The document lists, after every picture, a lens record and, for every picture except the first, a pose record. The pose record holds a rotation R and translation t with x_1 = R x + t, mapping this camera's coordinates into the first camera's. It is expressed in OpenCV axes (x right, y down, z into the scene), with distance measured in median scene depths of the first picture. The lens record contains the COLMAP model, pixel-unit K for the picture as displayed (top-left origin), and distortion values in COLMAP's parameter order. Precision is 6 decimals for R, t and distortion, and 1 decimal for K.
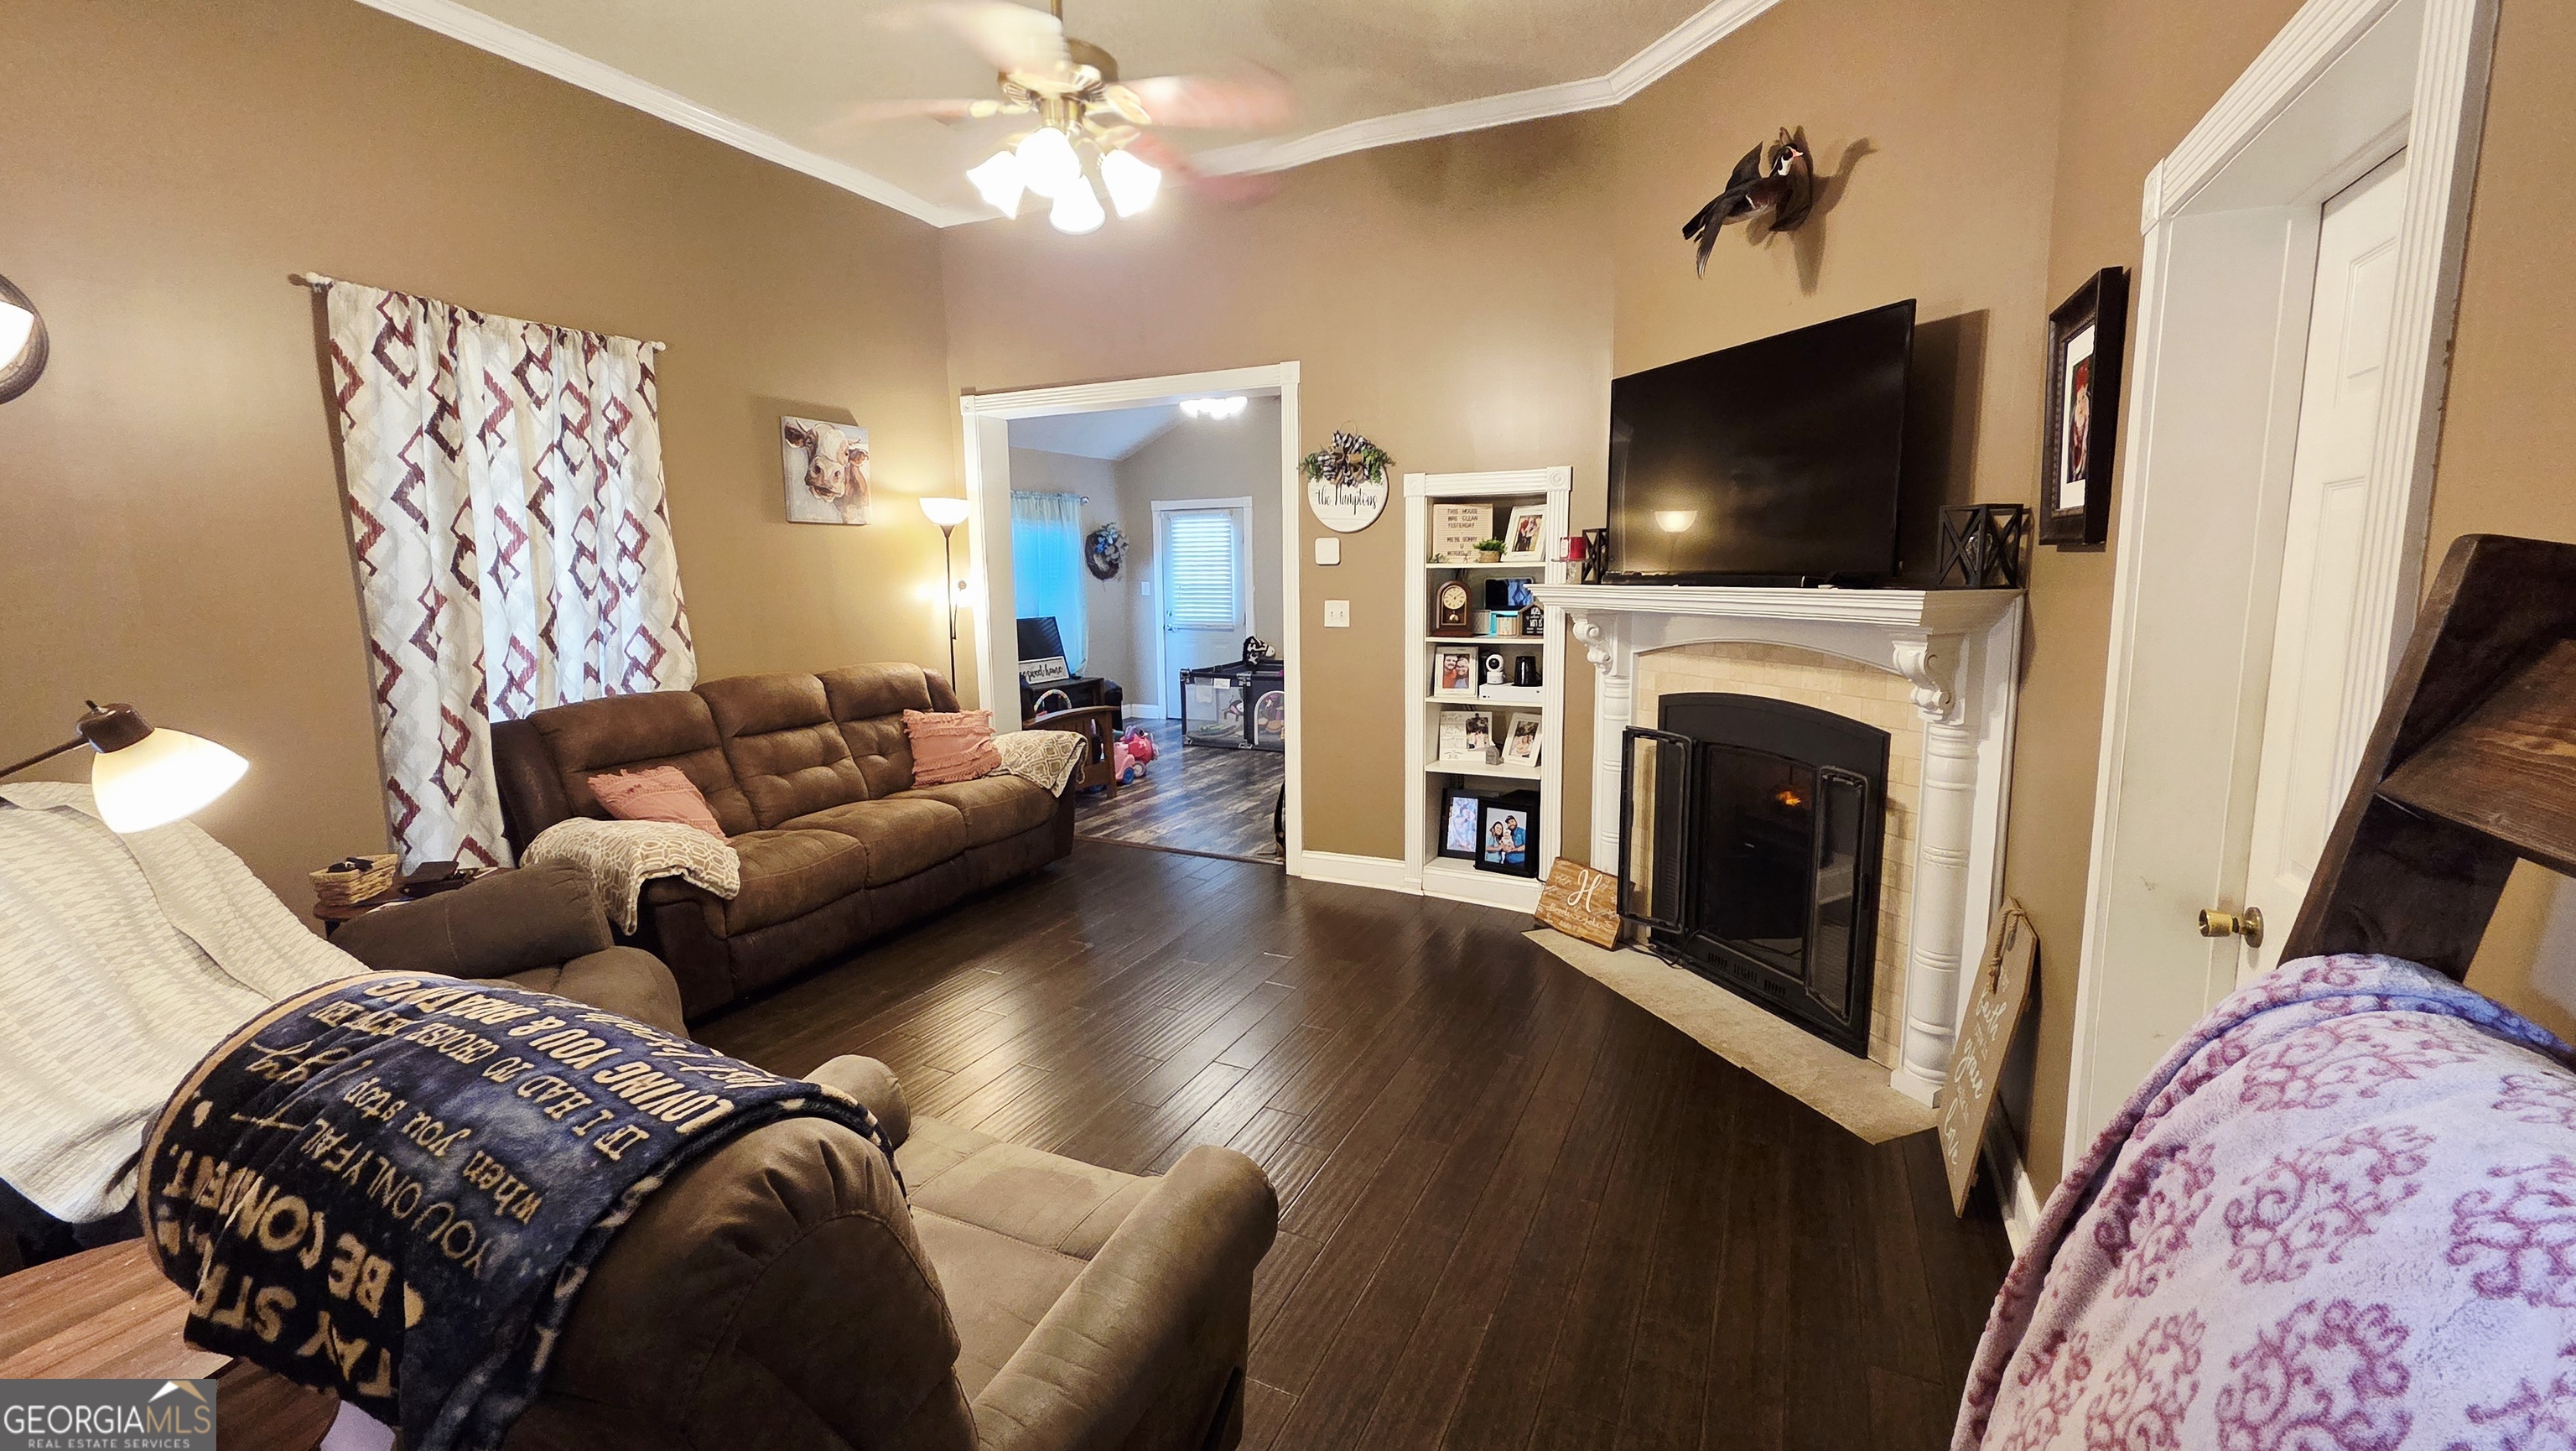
lens RADIAL K [[1054.9, 0, 1300.4], [0, 1054.9, 712.4], [0, 0, 1]] dist [-0.002029, -0.000049]
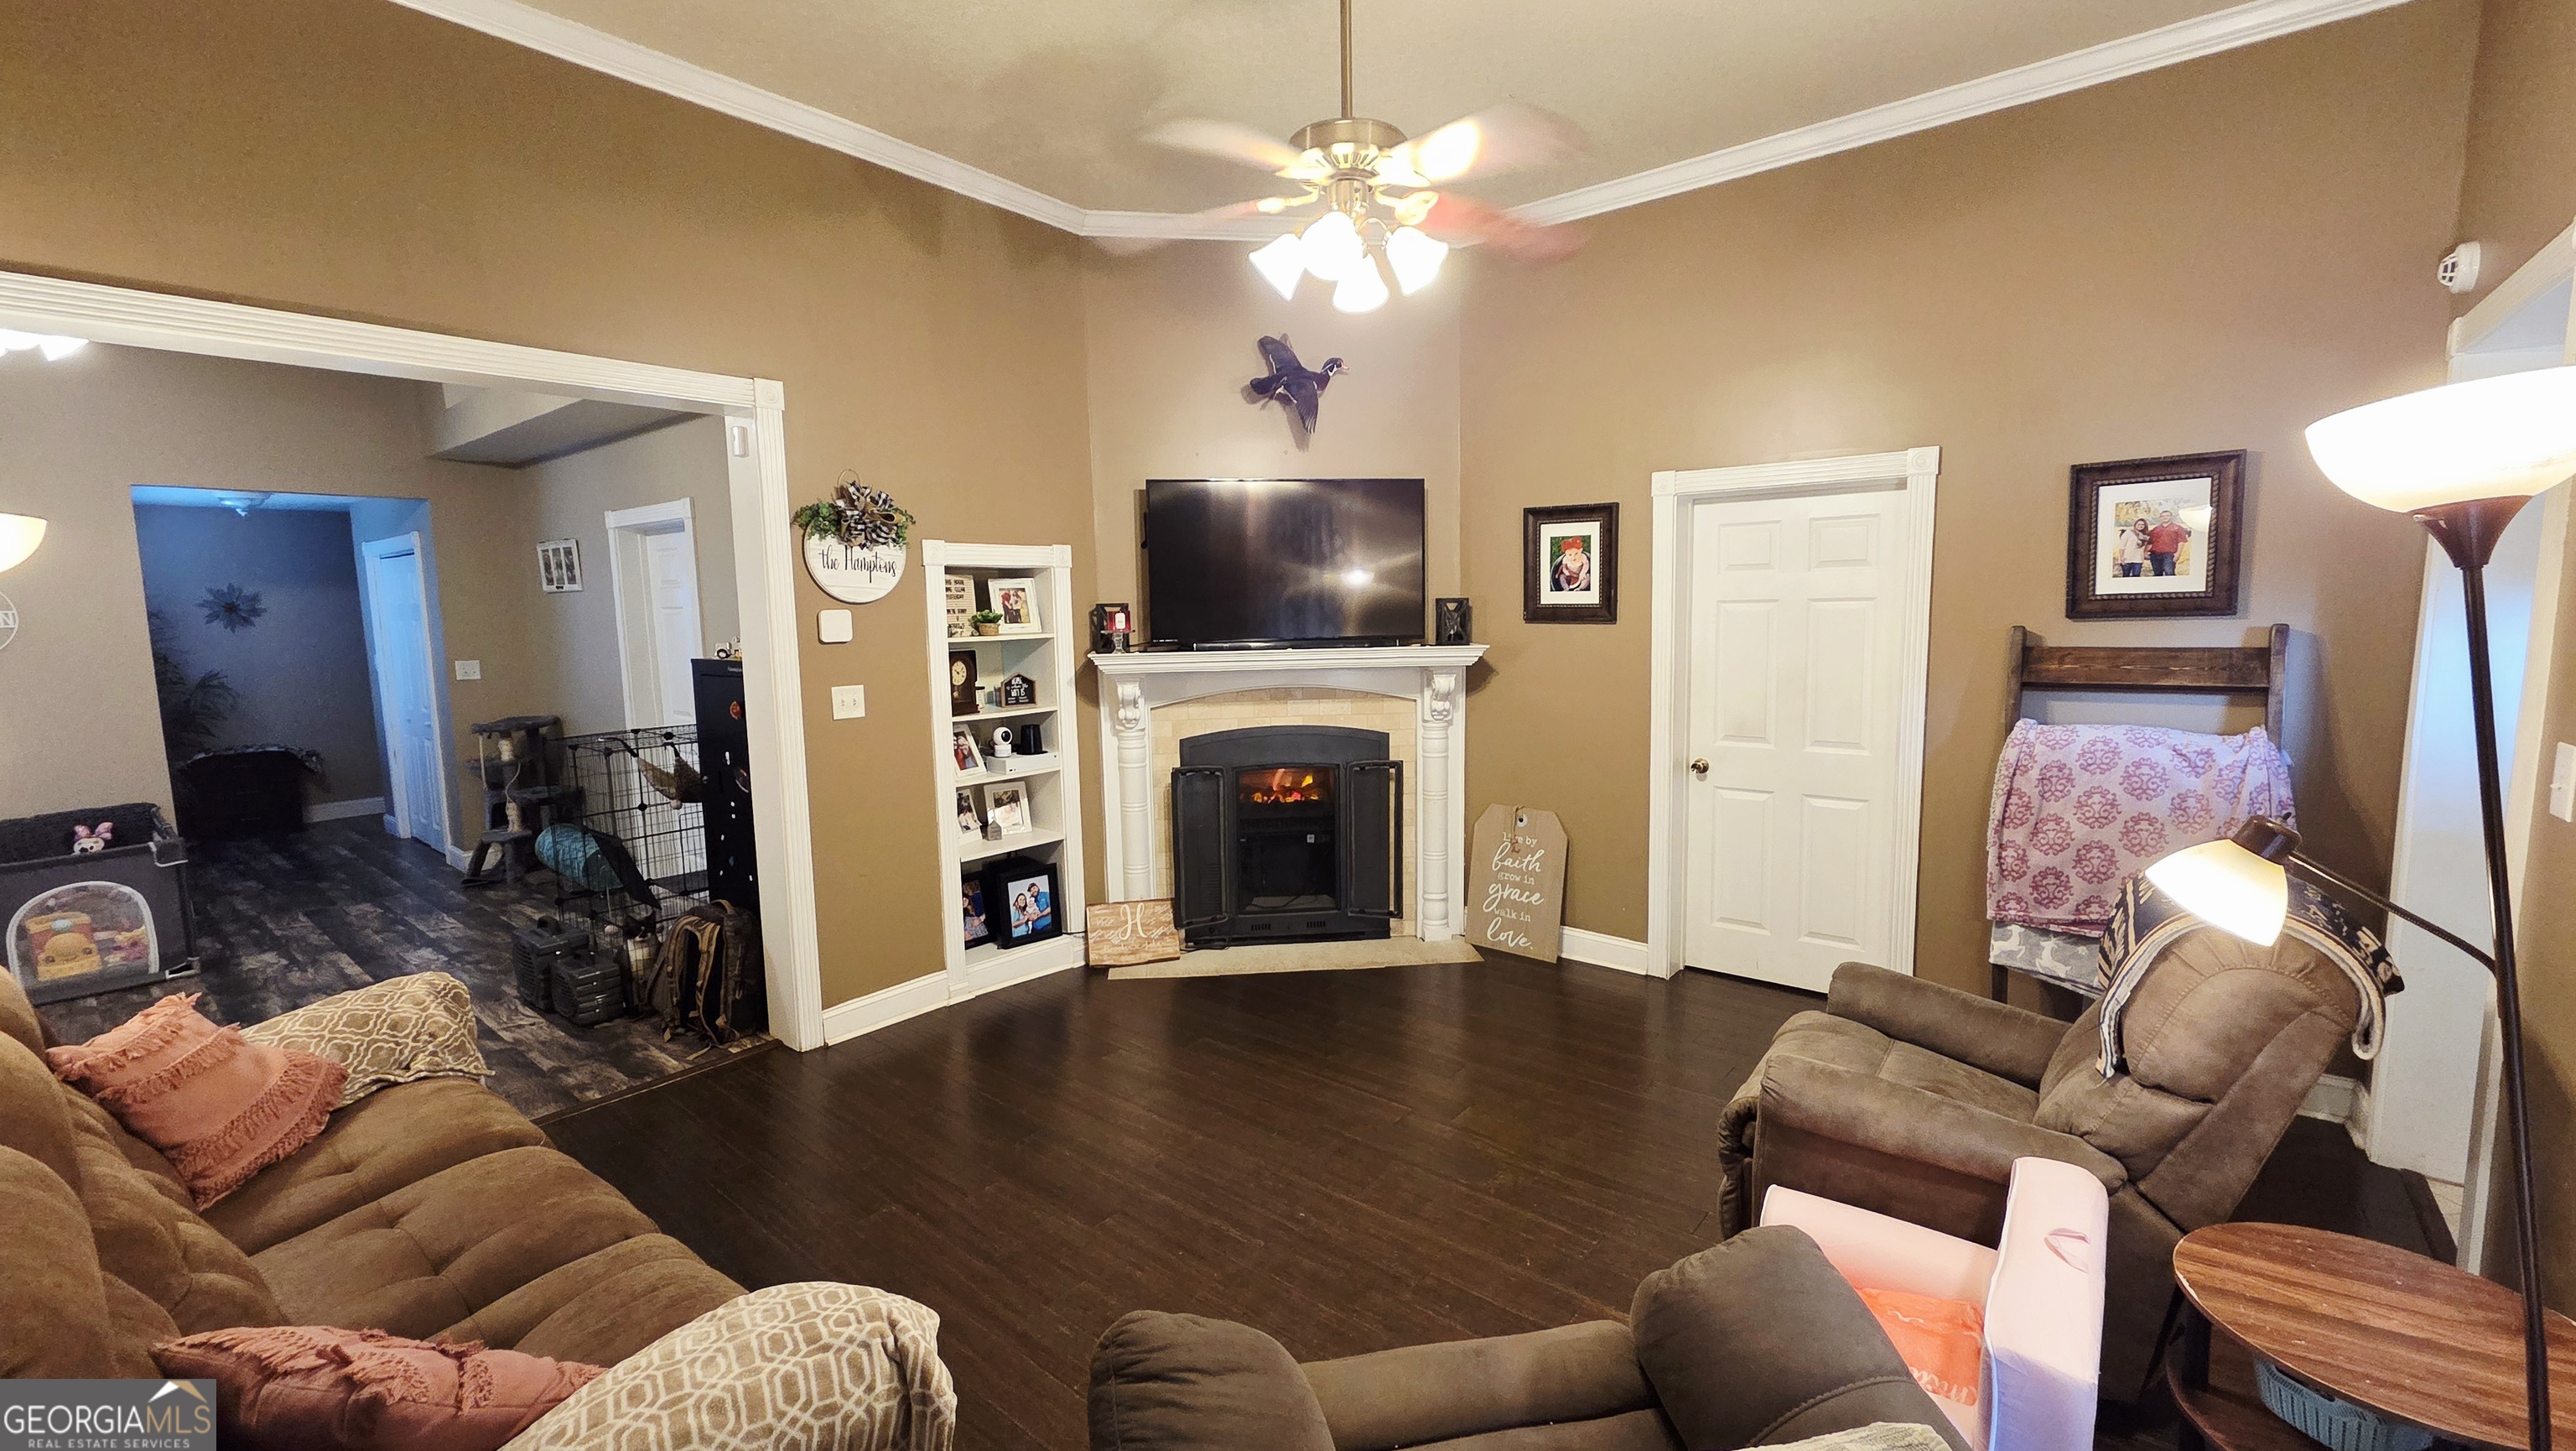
lens RADIAL K [[1054.9, 0, 1300.1], [0, 1054.9, 729.6], [0, 0, 1]] dist [-0.002029, -0.000049]
pose [[0.236222, -0.110714, 0.965371, -0.700110], [0.145386, 0.986332, 0.077542, -0.088590], [-0.960761, 0.122035, 0.249090, 0.483103]]
